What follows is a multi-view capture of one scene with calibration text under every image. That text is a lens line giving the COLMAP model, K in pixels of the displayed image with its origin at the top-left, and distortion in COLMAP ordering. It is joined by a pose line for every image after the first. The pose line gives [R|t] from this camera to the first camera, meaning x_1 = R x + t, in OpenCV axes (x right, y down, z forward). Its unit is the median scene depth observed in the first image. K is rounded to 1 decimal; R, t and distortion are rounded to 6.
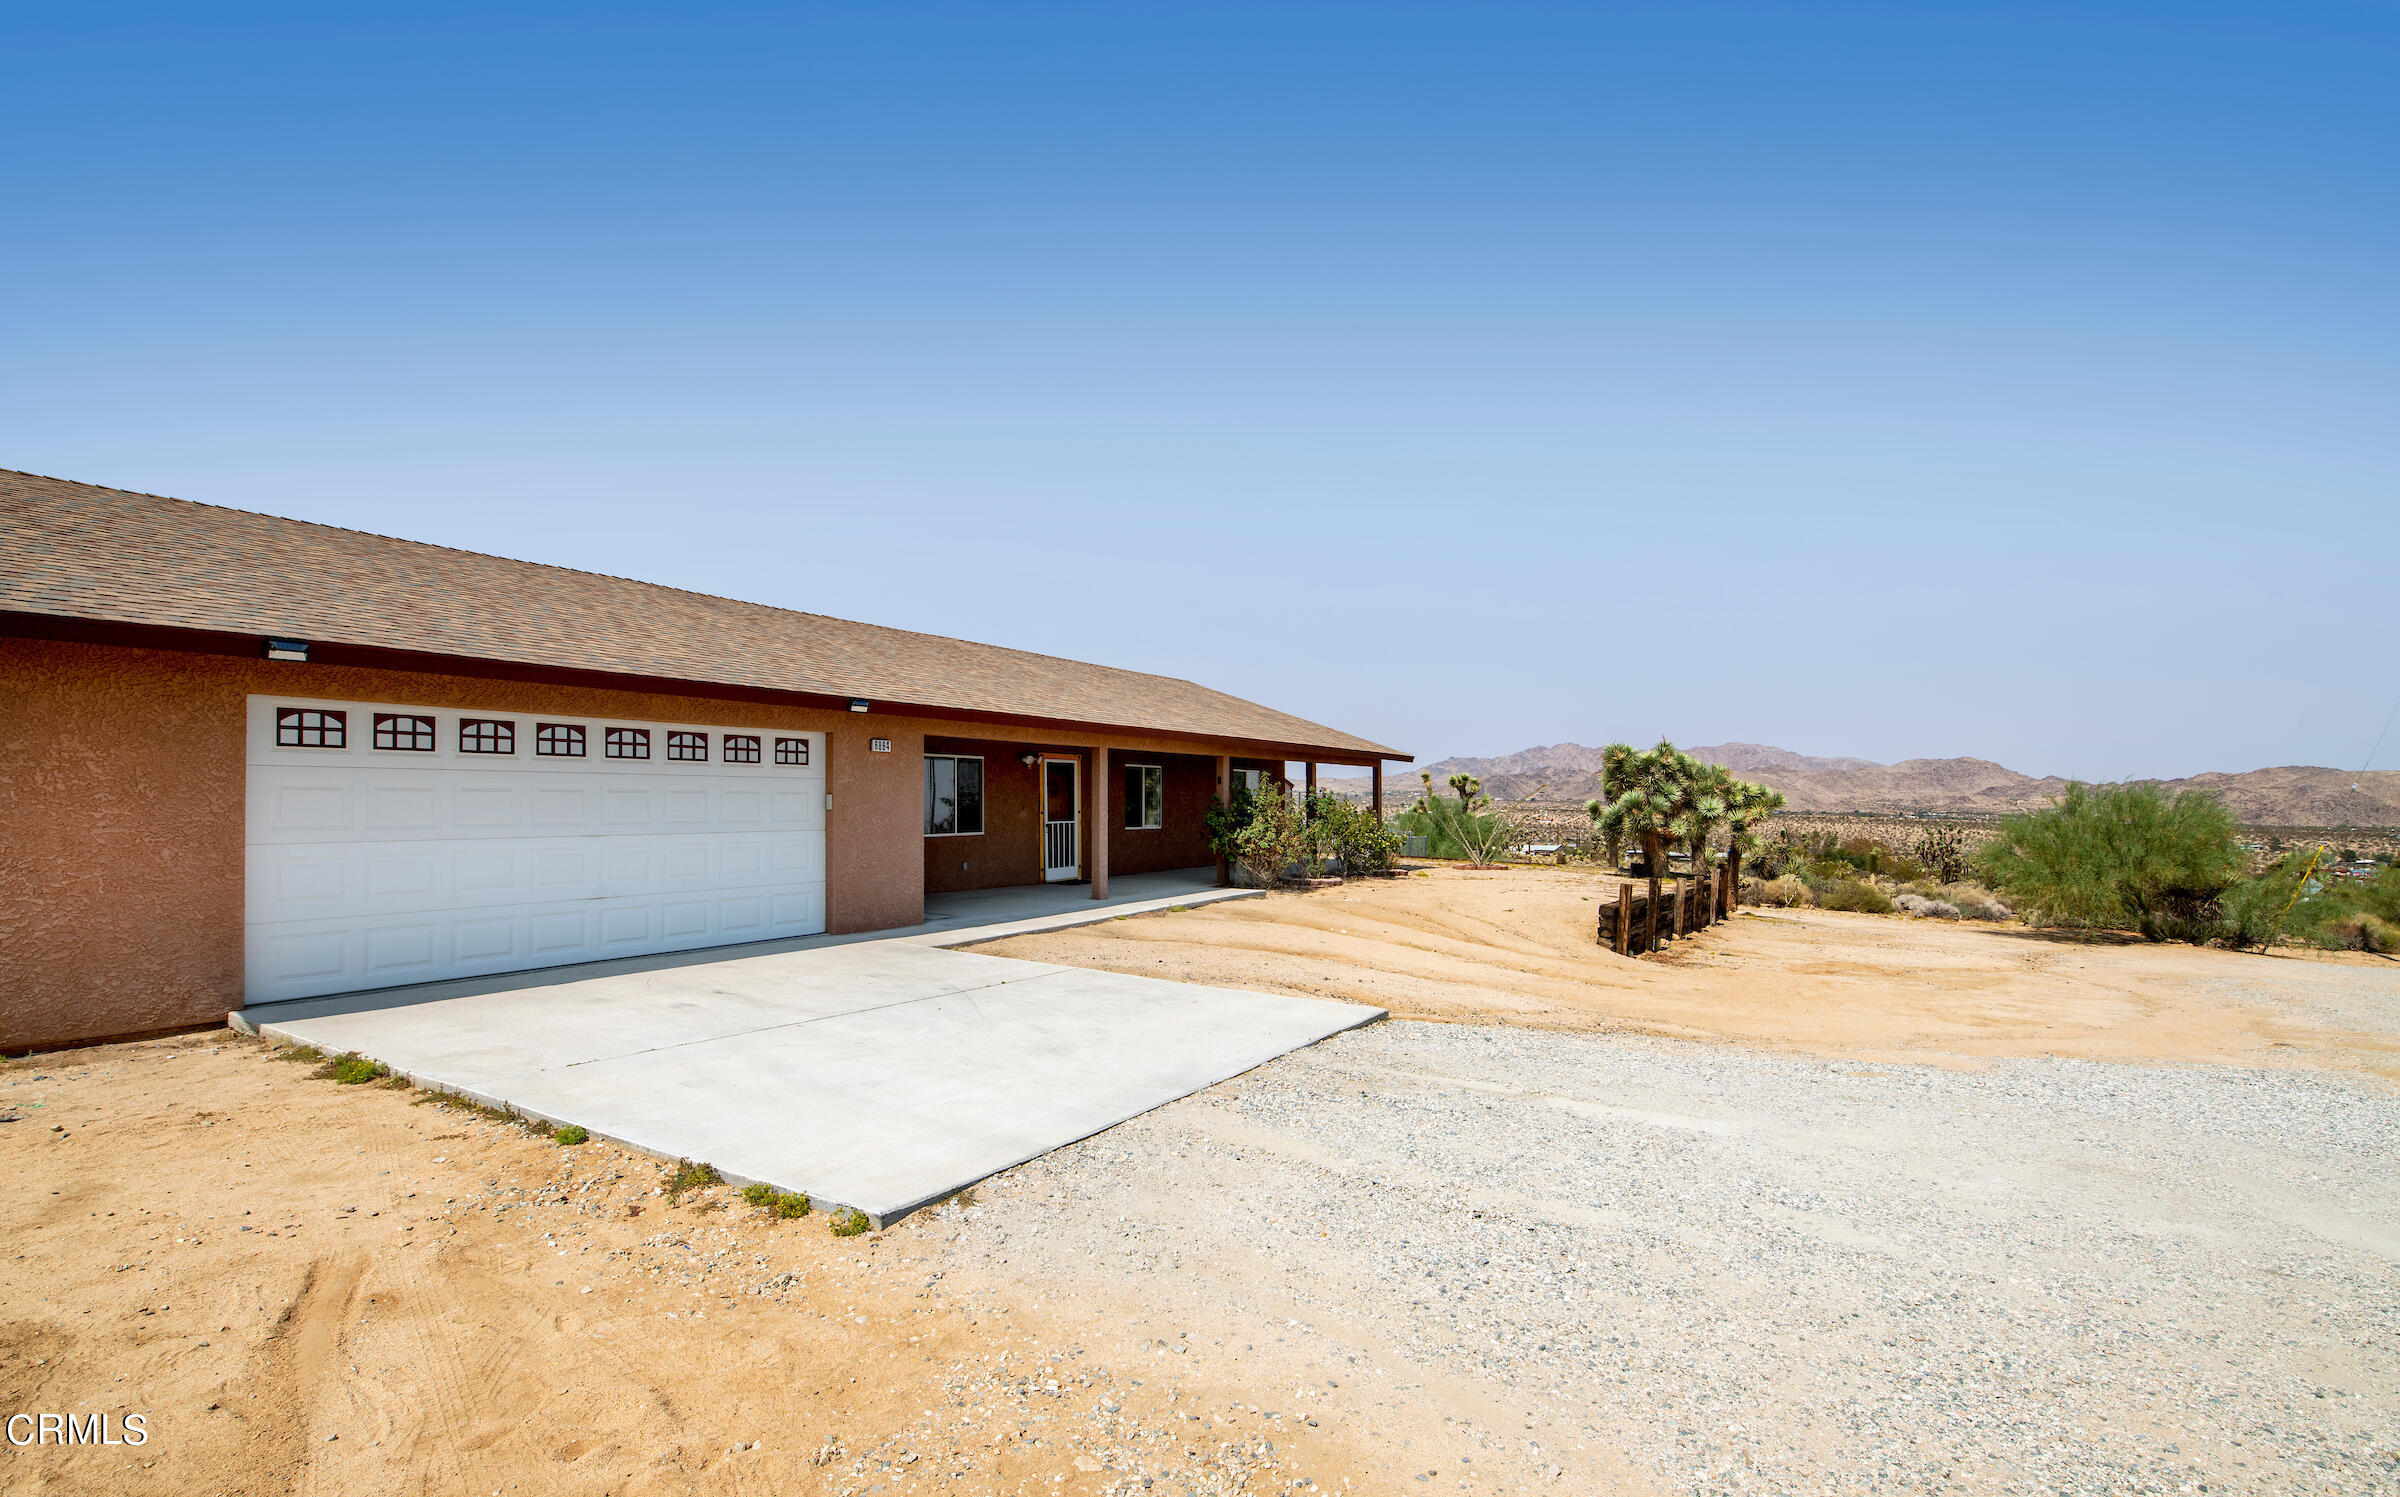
lens RADIAL K [[1089.3, 0, 1198.5], [0, 1089.3, 784.1], [0, 0, 1]] dist [-0.012301, -0.001754]
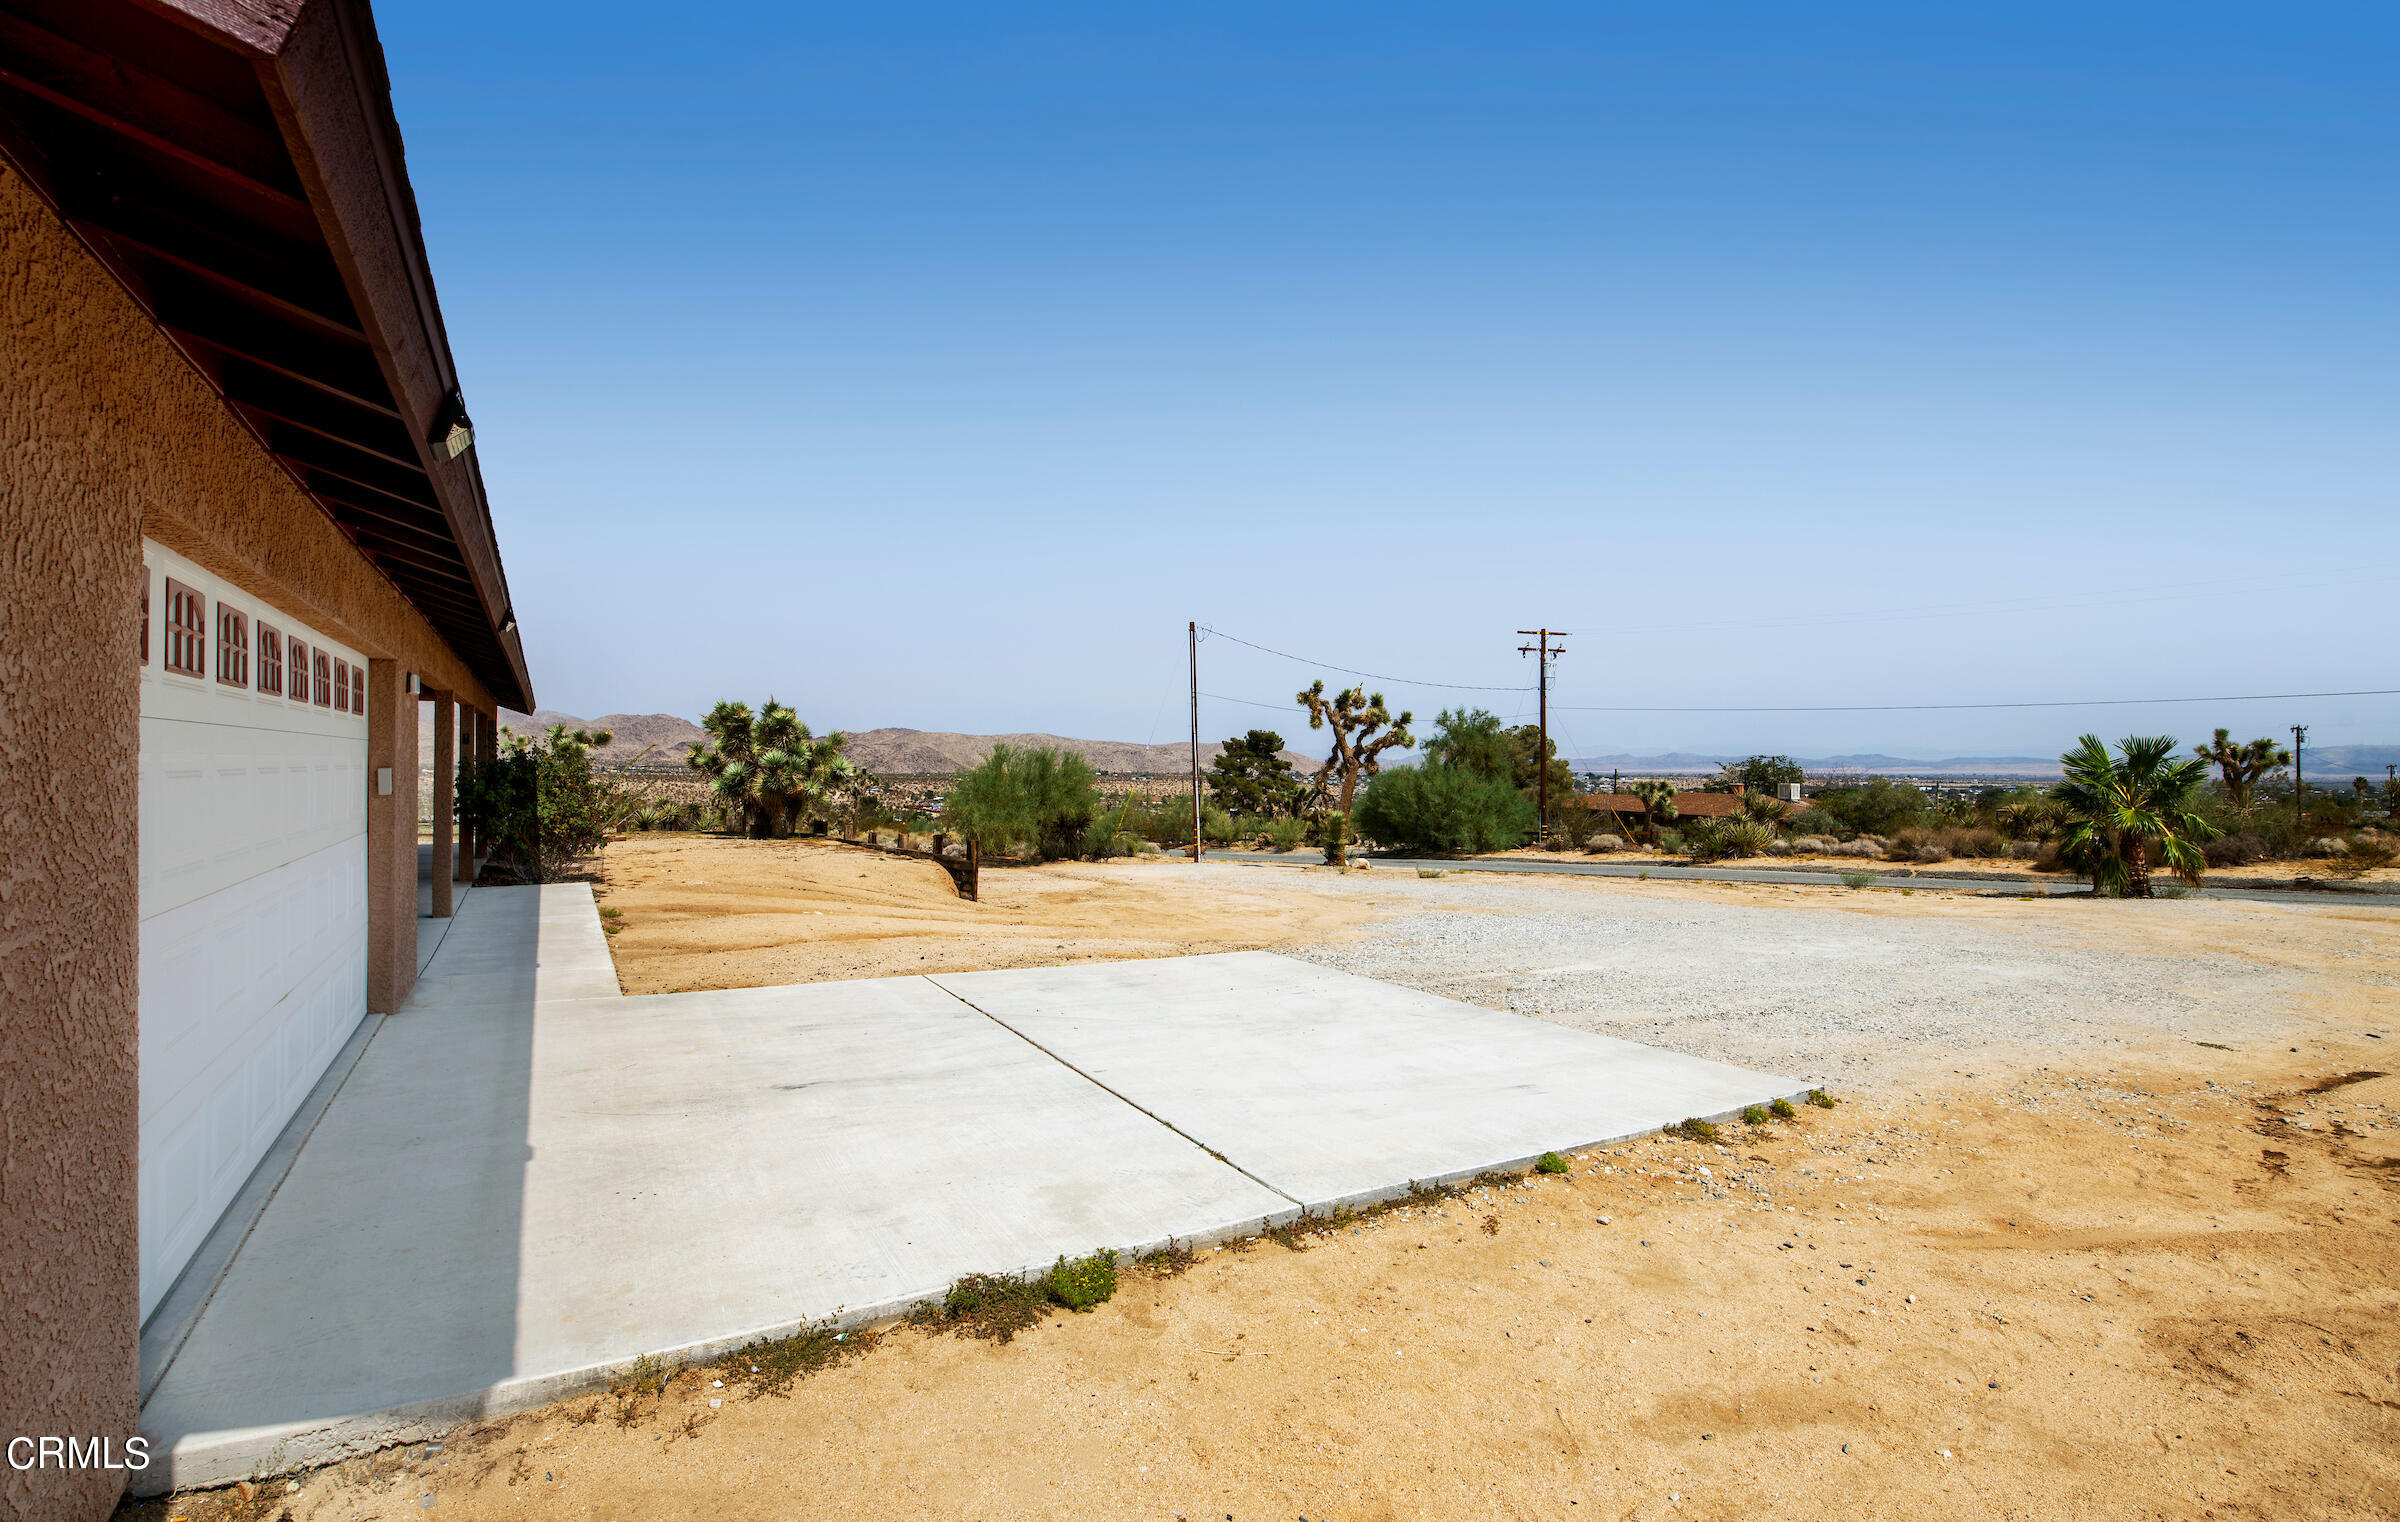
lens RADIAL K [[1133.3, 0, 1208.6], [0, 1133.3, 743.3], [0, 0, 1]] dist [0.000760, 0.000093]
pose [[0.481404, 0.005136, 0.876484, -0.294593], [-0.009200, 0.999957, -0.000806, -0.003164], [-0.876451, -0.007676, 0.481431, 0.154338]]
